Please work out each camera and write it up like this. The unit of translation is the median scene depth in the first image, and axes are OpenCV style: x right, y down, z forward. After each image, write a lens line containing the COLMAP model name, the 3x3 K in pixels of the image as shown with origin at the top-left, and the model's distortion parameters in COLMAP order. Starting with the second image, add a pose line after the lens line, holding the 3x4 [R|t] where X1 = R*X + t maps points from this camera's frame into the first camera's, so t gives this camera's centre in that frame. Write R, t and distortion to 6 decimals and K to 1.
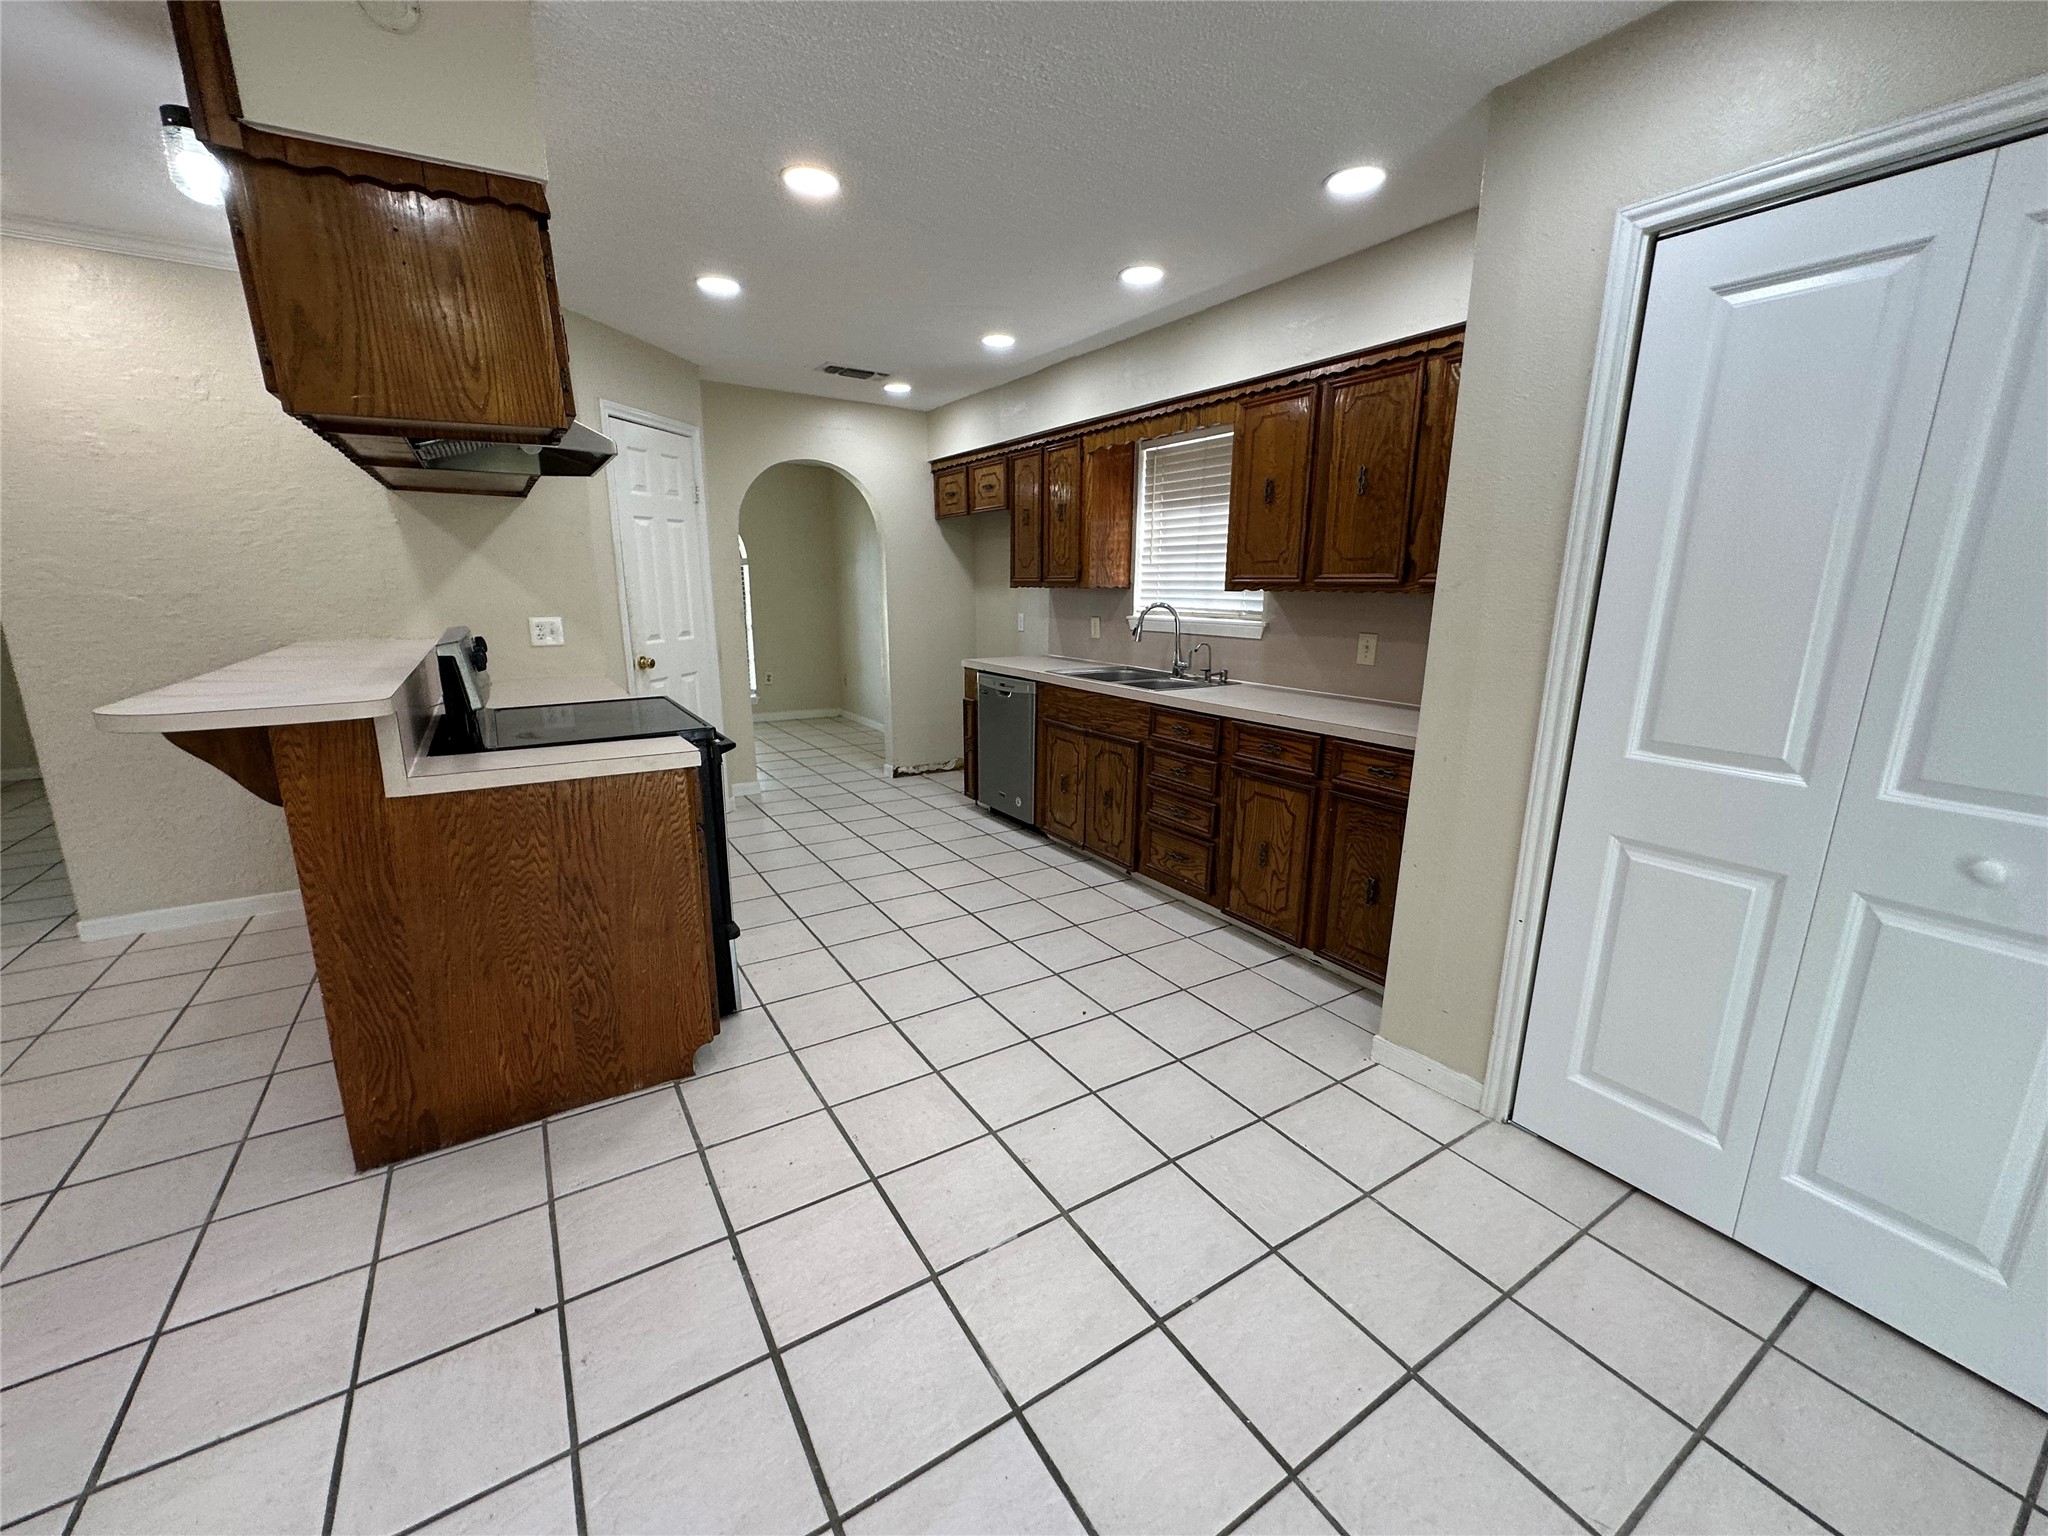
lens RADIAL K [[811.4, 0, 1024.0], [0, 811.4, 768.0], [0, 0, 1]] dist [-0.000635, -0.000111]
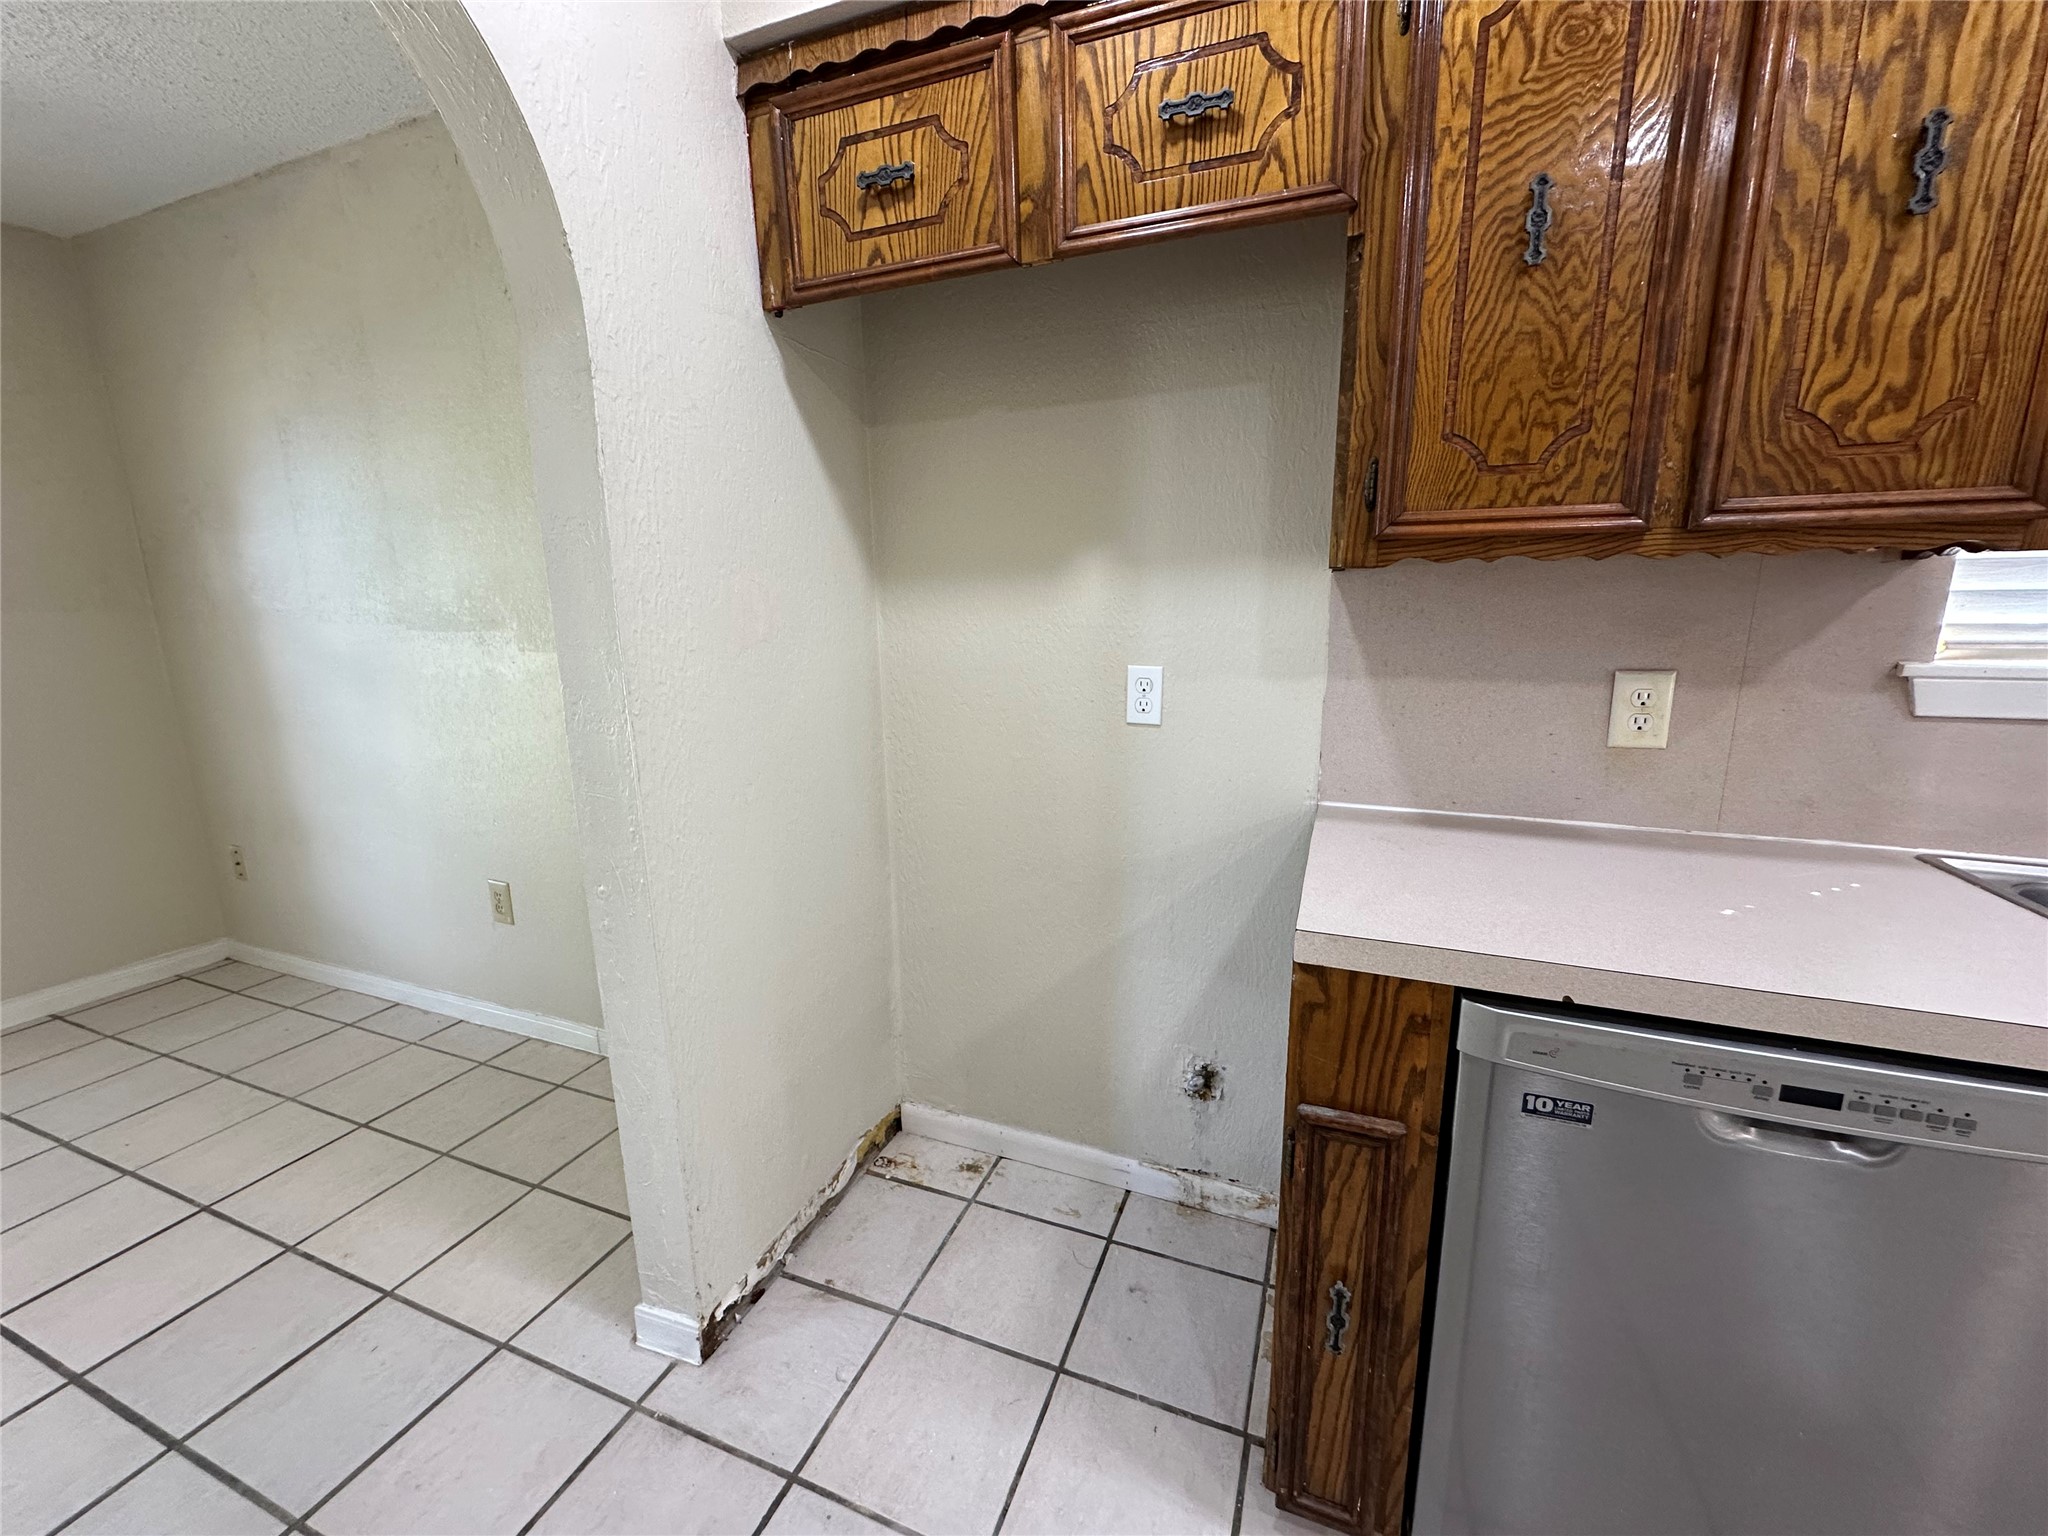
lens RADIAL K [[818.8, 0, 1019.3], [0, 818.8, 796.0], [0, 0, 1]] dist [0.000482, 0.000053]
pose [[0.810108, -0.137360, 0.569962, -0.219147], [0.138912, 0.989455, 0.041016, -0.162018], [-0.569586, 0.045947, 0.820647, 0.780676]]
